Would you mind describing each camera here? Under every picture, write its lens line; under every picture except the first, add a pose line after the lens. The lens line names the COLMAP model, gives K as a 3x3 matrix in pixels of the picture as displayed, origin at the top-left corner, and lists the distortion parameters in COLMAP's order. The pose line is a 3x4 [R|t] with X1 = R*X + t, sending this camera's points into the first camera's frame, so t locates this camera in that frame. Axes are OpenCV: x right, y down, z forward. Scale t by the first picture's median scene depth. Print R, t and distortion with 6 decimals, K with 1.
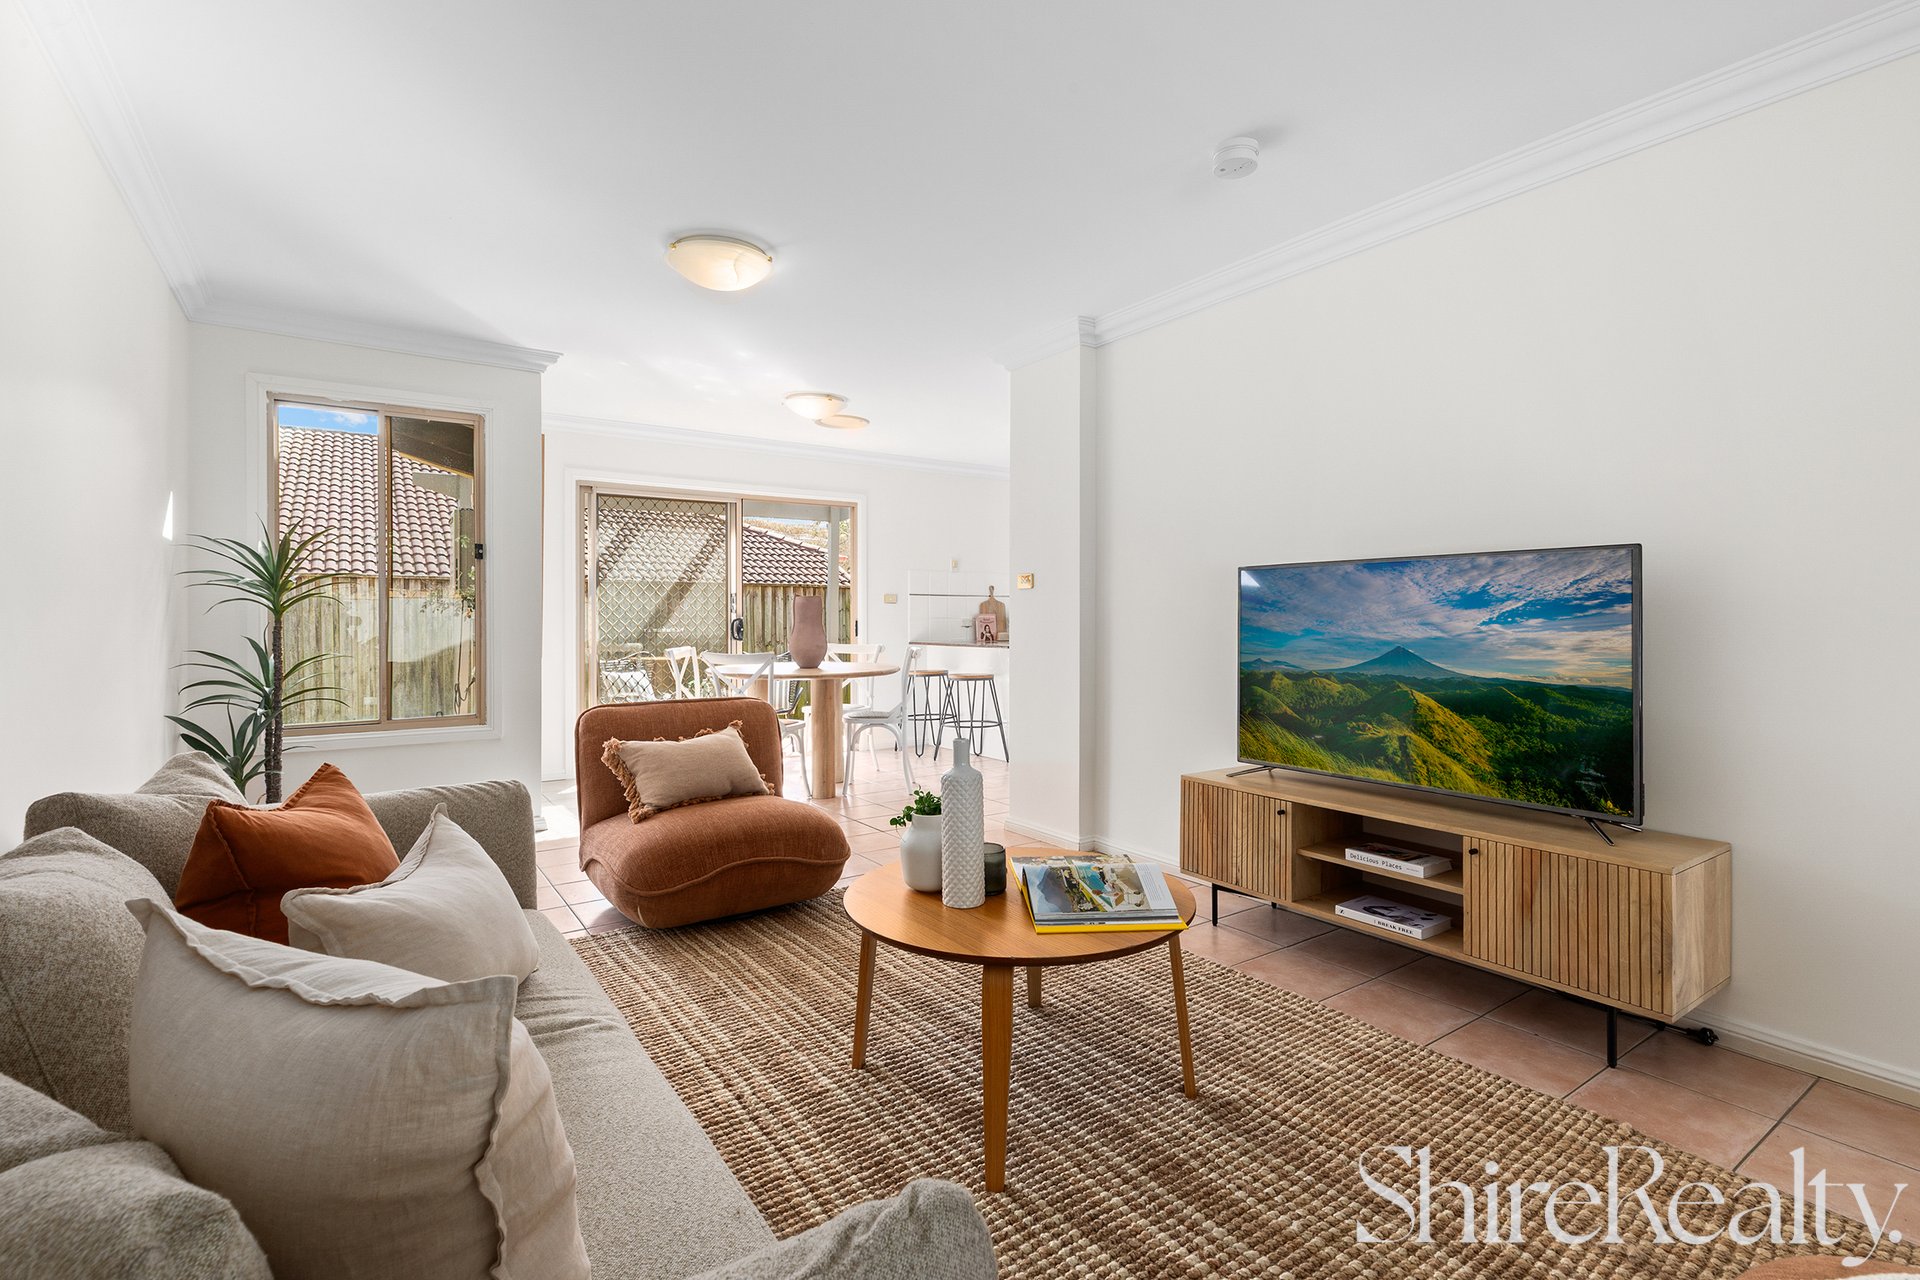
lens RADIAL K [[871.2, 0, 956.6], [0, 871.2, 624.0], [0, 0, 1]] dist [0.001520, 0.000065]
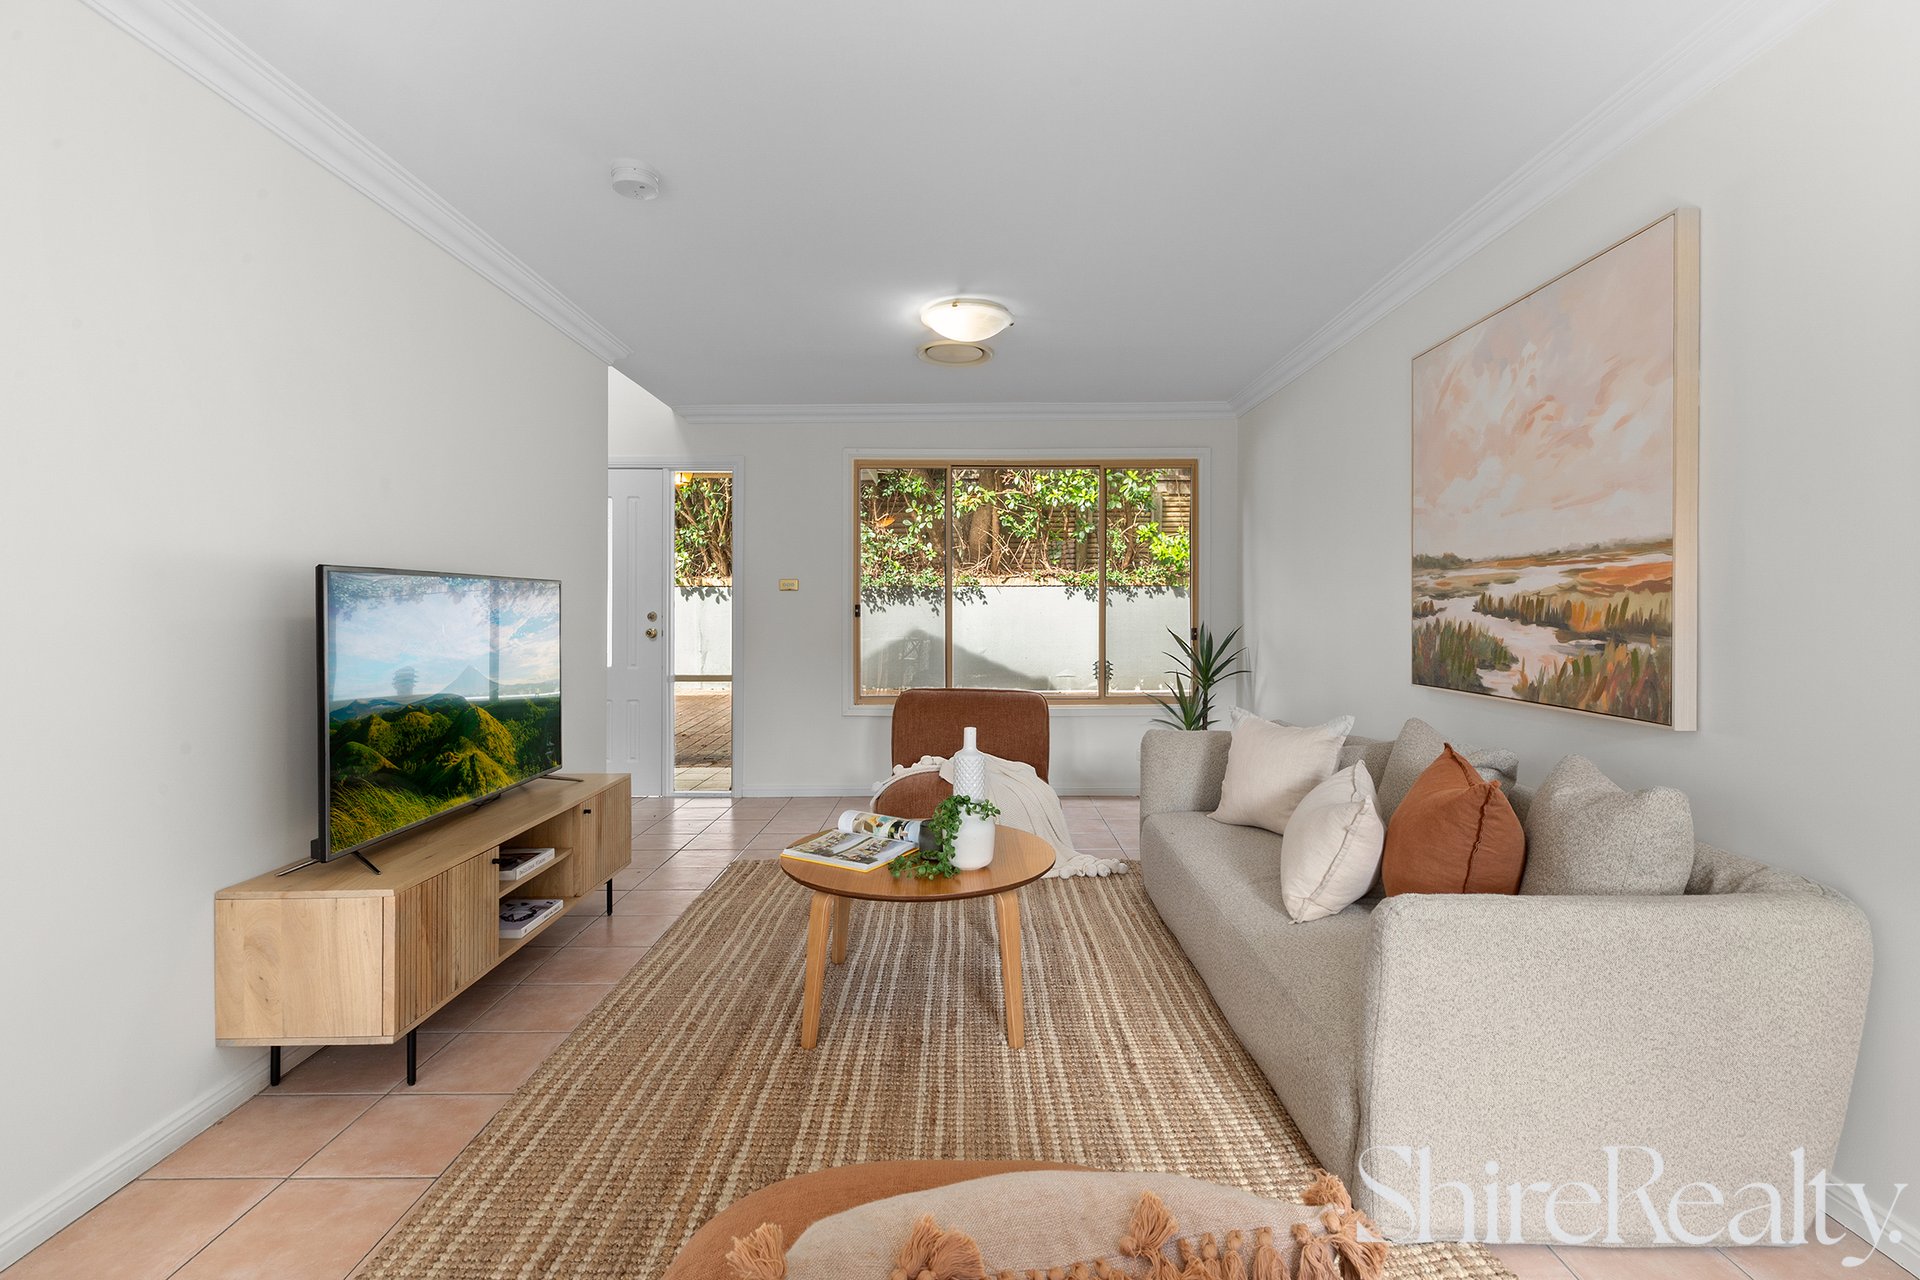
lens RADIAL K [[871.2, 0, 956.8], [0, 871.2, 635.9], [0, 0, 1]] dist [0.001520, 0.000065]
pose [[-0.827009, -0.007483, 0.562140, -0.484527], [0.008224, 0.999643, 0.025406, -0.028596], [-0.562129, 0.025633, -0.826652, 1.414275]]
